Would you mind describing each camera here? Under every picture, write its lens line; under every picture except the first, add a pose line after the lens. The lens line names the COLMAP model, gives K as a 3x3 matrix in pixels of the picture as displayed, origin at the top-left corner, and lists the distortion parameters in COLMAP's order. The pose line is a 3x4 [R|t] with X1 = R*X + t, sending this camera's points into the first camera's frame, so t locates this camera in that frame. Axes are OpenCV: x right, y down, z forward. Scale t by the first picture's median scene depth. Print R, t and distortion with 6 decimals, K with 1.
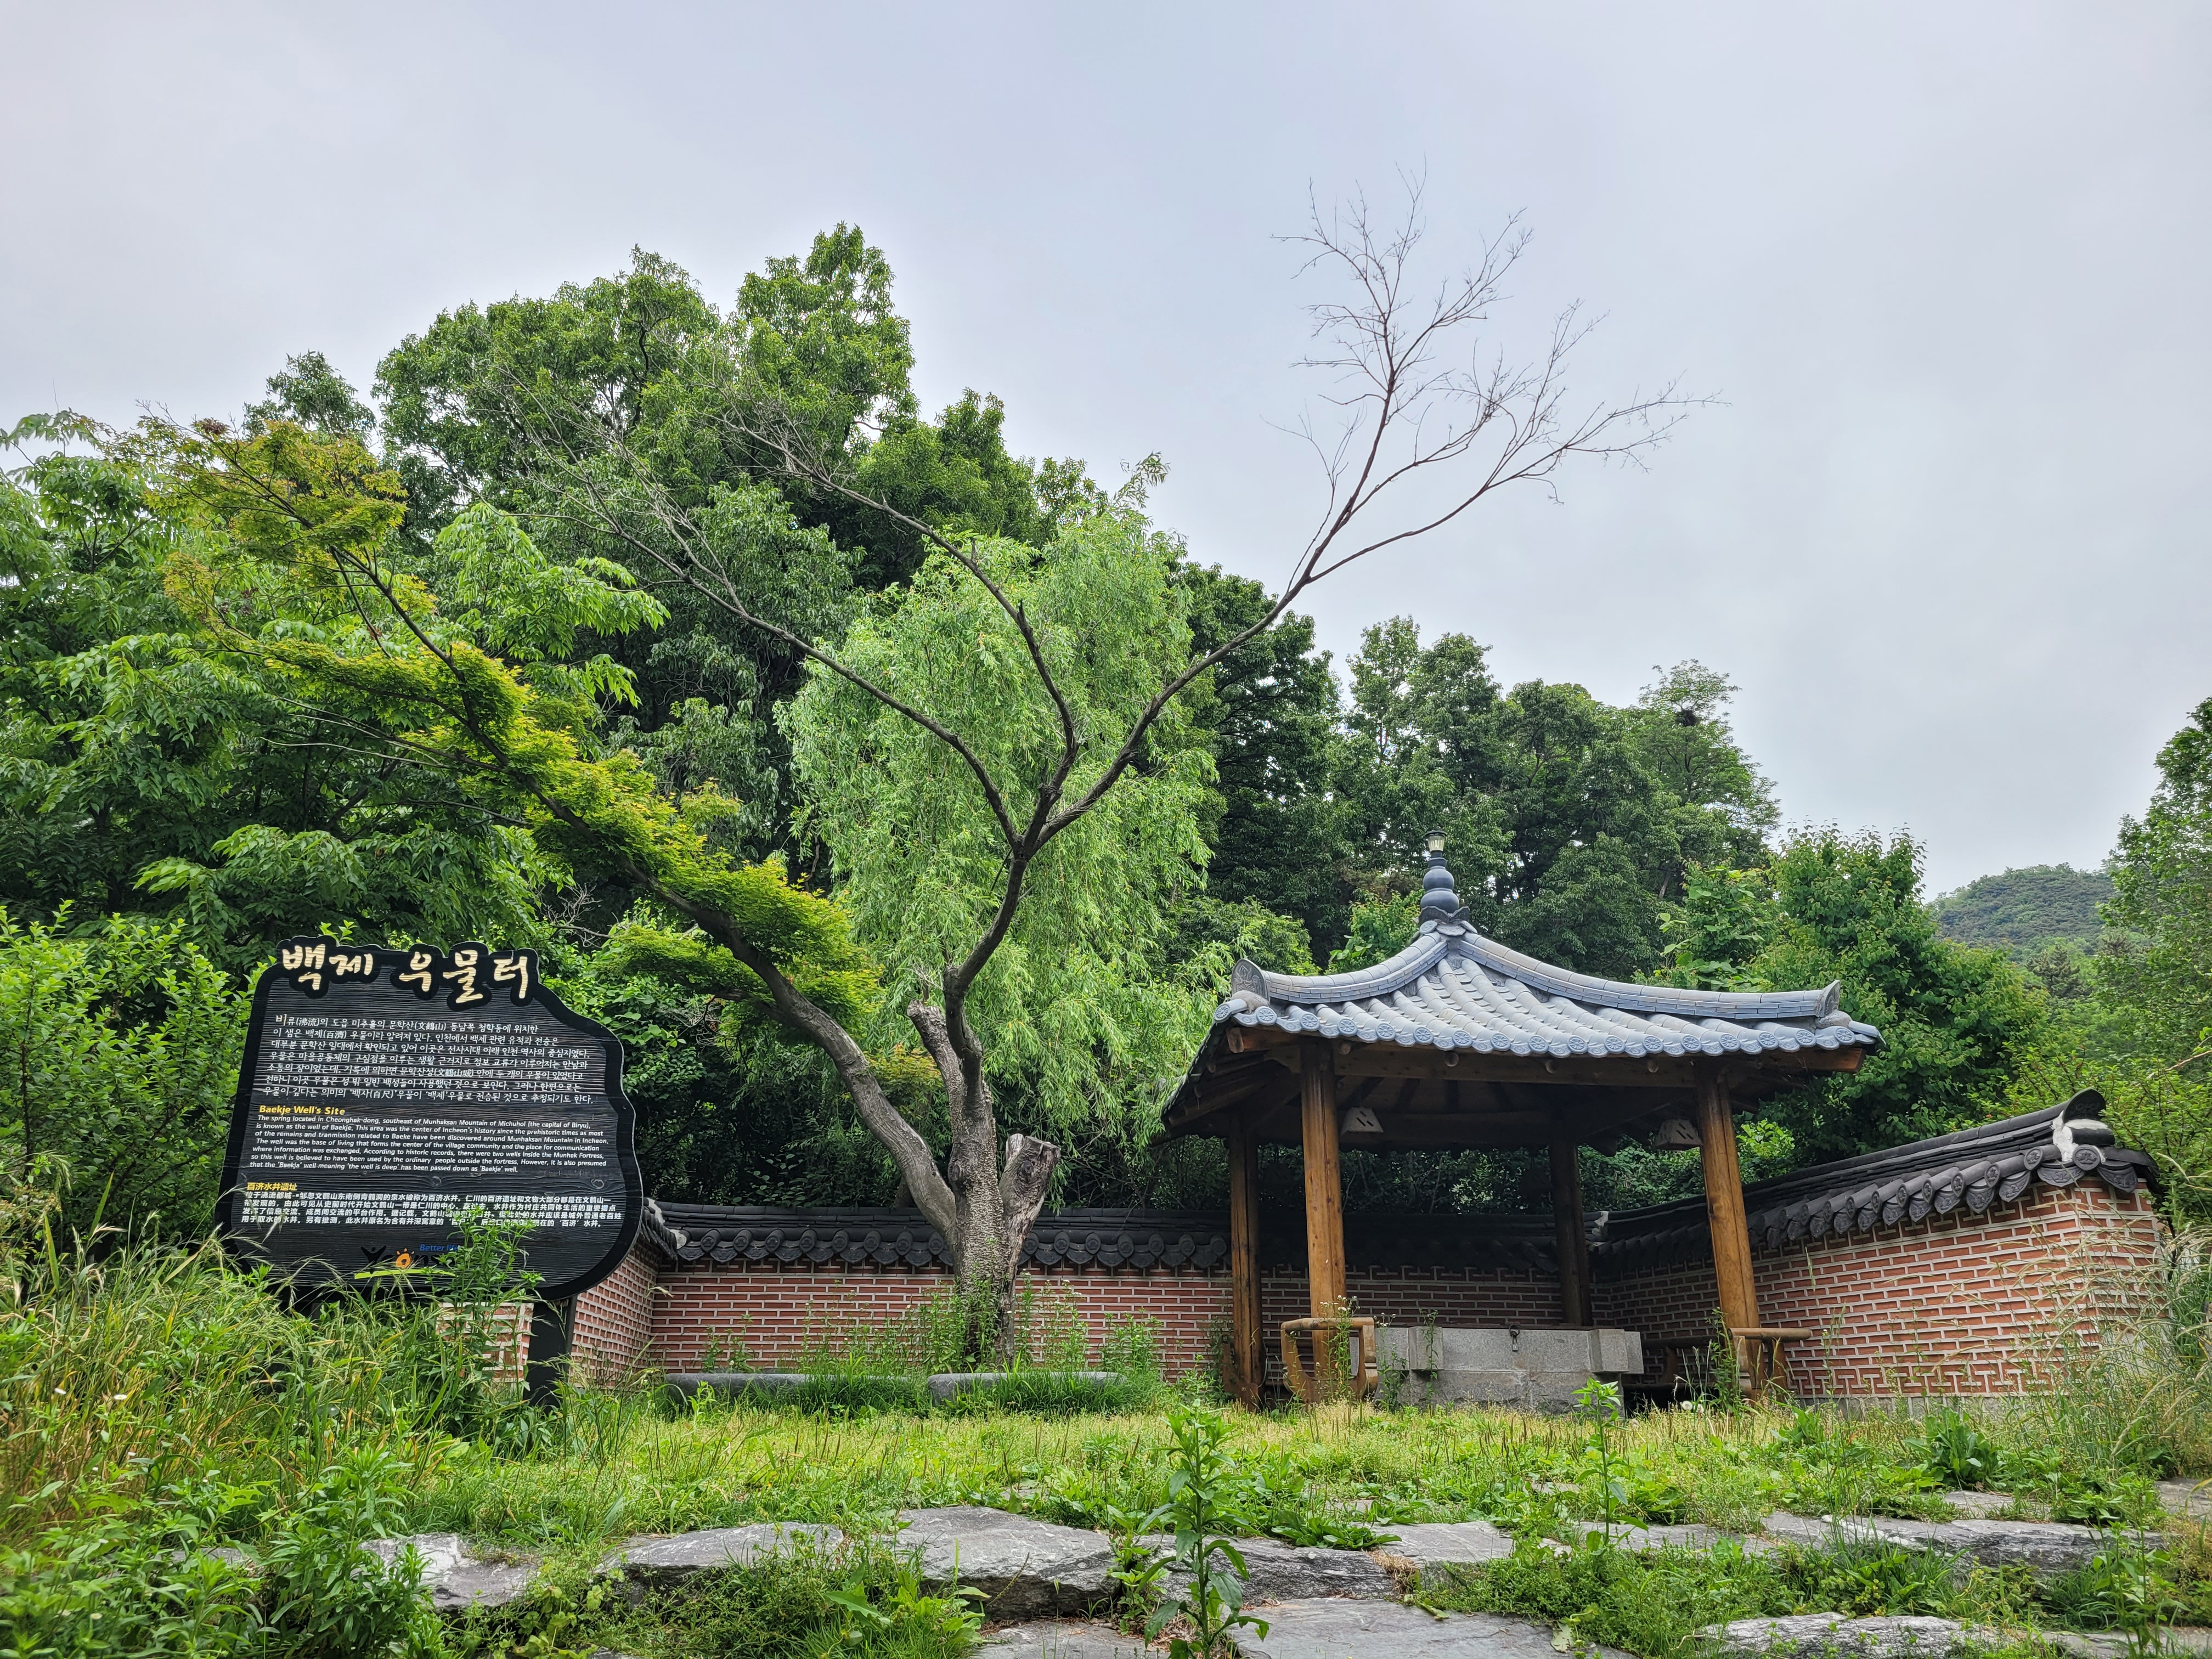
lens RADIAL K [[1690.4, 0, 1099.7], [0, 1690.4, 842.2], [0, 0, 1]] dist [0.085903, -0.082019]
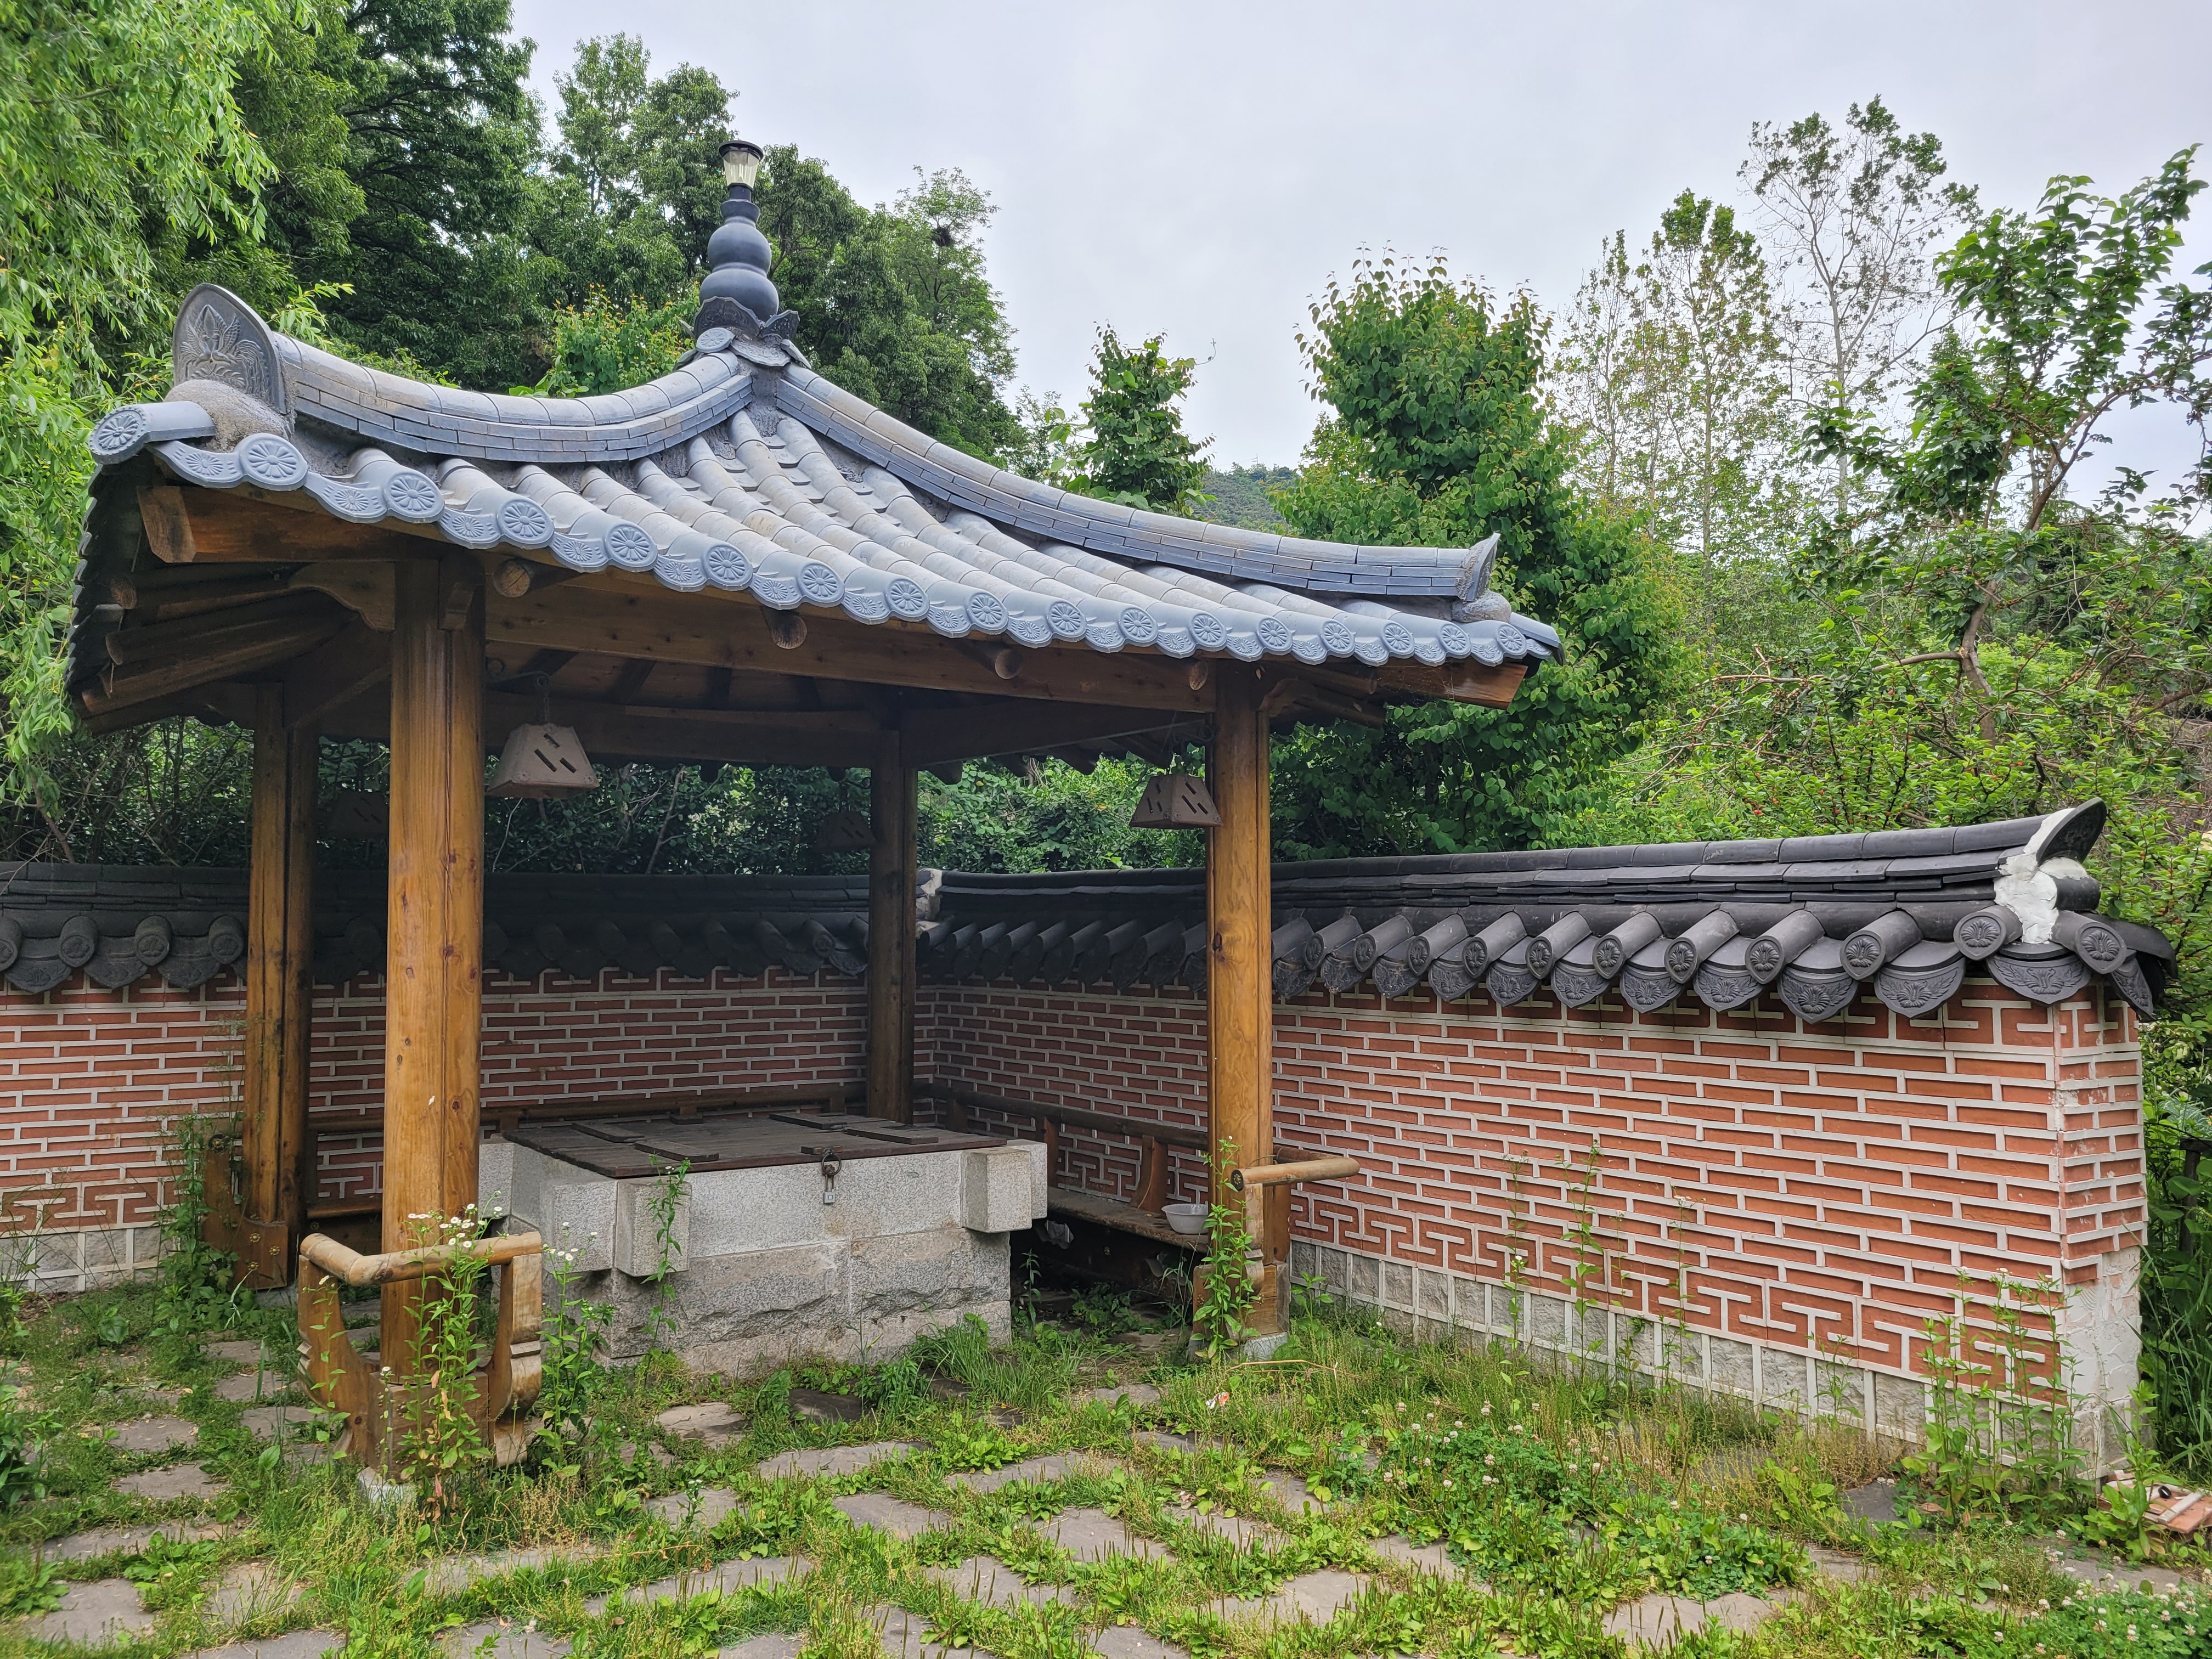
lens RADIAL K [[1690.4, 0, 1099.7], [0, 1690.4, 842.2], [0, 0, 1]] dist [0.085903, -0.082019]
pose [[0.890303, 0.022659, 0.454804, 0.068902], [-0.144152, 0.961421, 0.234286, 0.054056], [-0.431950, -0.274146, 0.859222, 0.465176]]
